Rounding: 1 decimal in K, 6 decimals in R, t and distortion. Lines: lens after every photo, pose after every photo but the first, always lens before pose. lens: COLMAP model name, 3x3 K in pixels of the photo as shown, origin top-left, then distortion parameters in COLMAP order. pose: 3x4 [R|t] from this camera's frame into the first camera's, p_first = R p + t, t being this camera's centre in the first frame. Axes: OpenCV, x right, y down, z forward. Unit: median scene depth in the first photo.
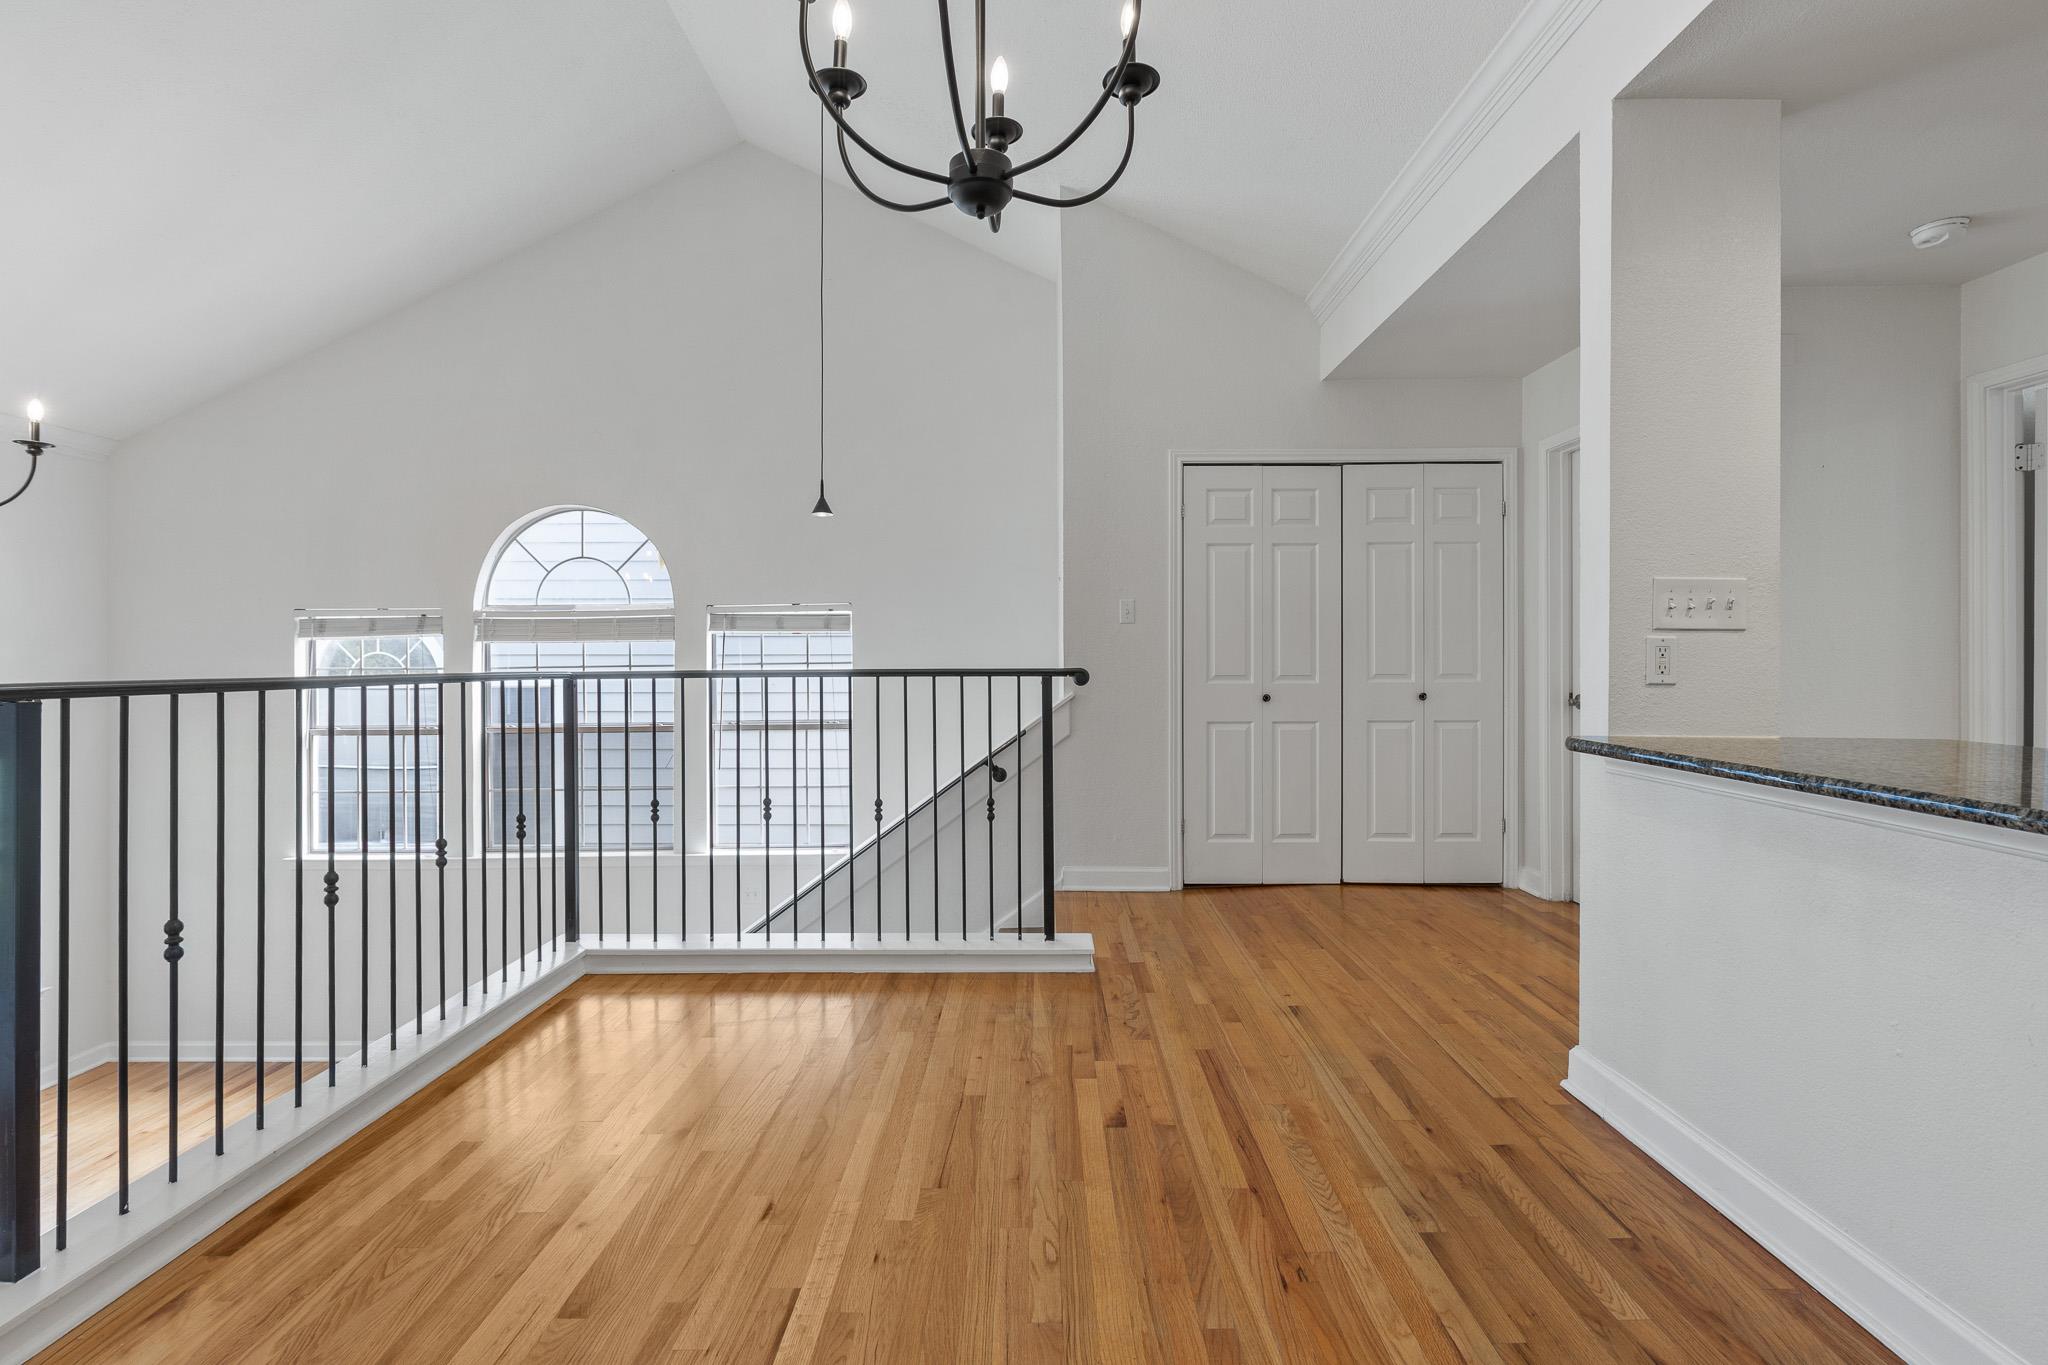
lens RADIAL K [[919.1, 0, 1029.1], [0, 919.1, 659.9], [0, 0, 1]] dist [0.001841, -0.000328]
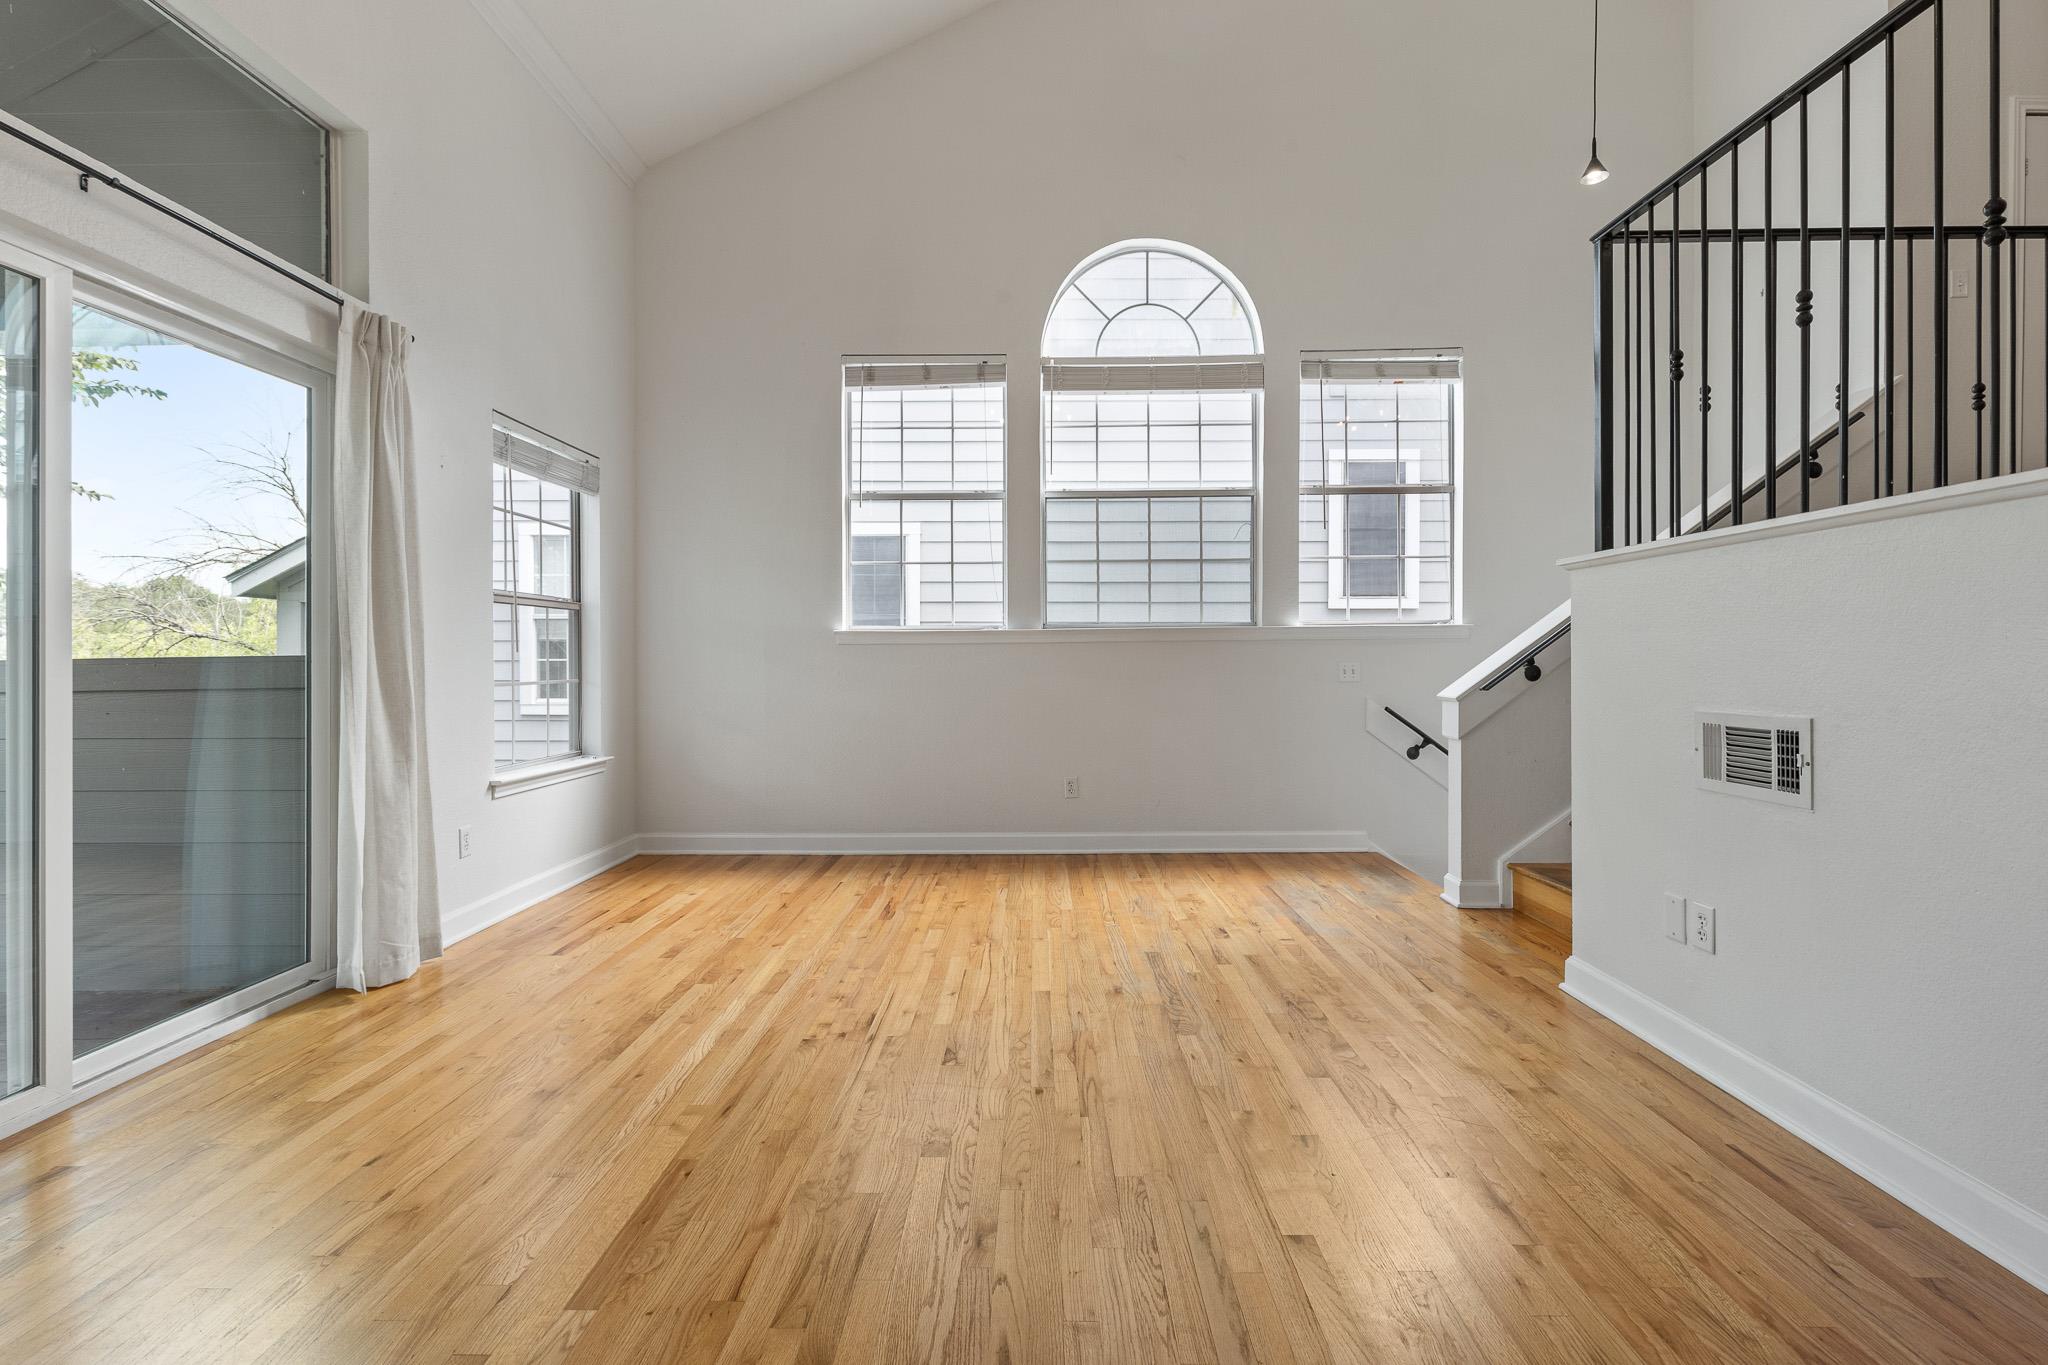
lens RADIAL K [[924.3, 0, 1020.9], [0, 924.3, 659.2], [0, 0, 1]] dist [-0.001814, -0.000154]
pose [[0.999989, 0.002745, 0.003923, -1.281138], [-0.002751, 0.999995, 0.001489, 0.494991], [-0.003919, -0.001499, 0.999991, 0.192557]]
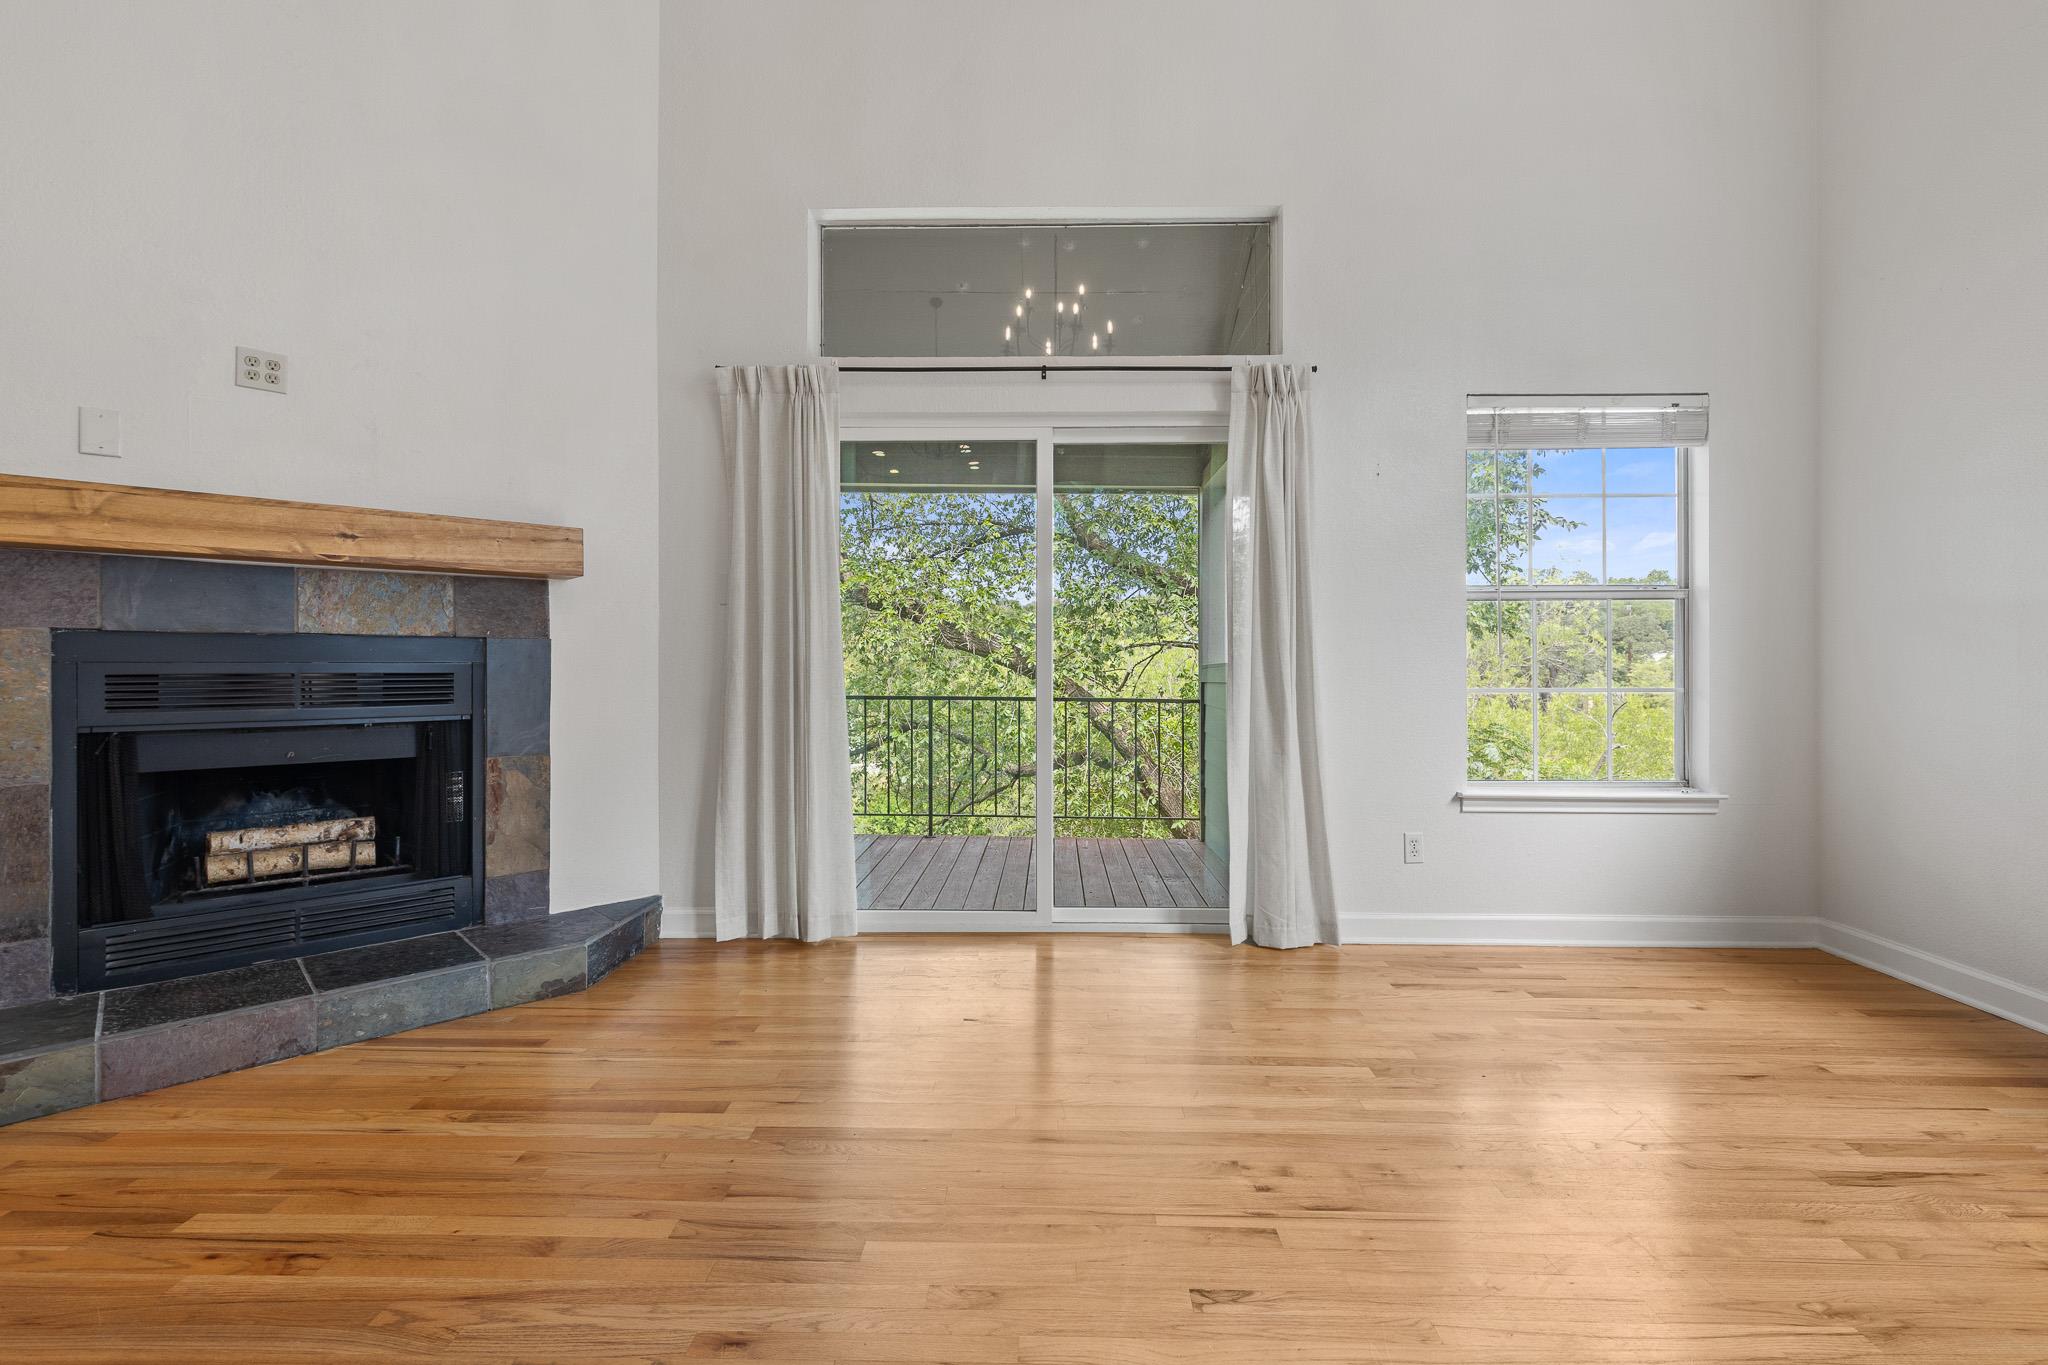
lens RADIAL K [[911.2, 0, 1020.9], [0, 911.2, 657.2], [0, 0, 1]] dist [-0.001767, -0.001291]
pose [[-0.007116, -0.002101, -0.999972, -0.791435], [0.002933, 0.999993, -0.002122, 0.492897], [0.999970, -0.002948, -0.007110, 0.963231]]
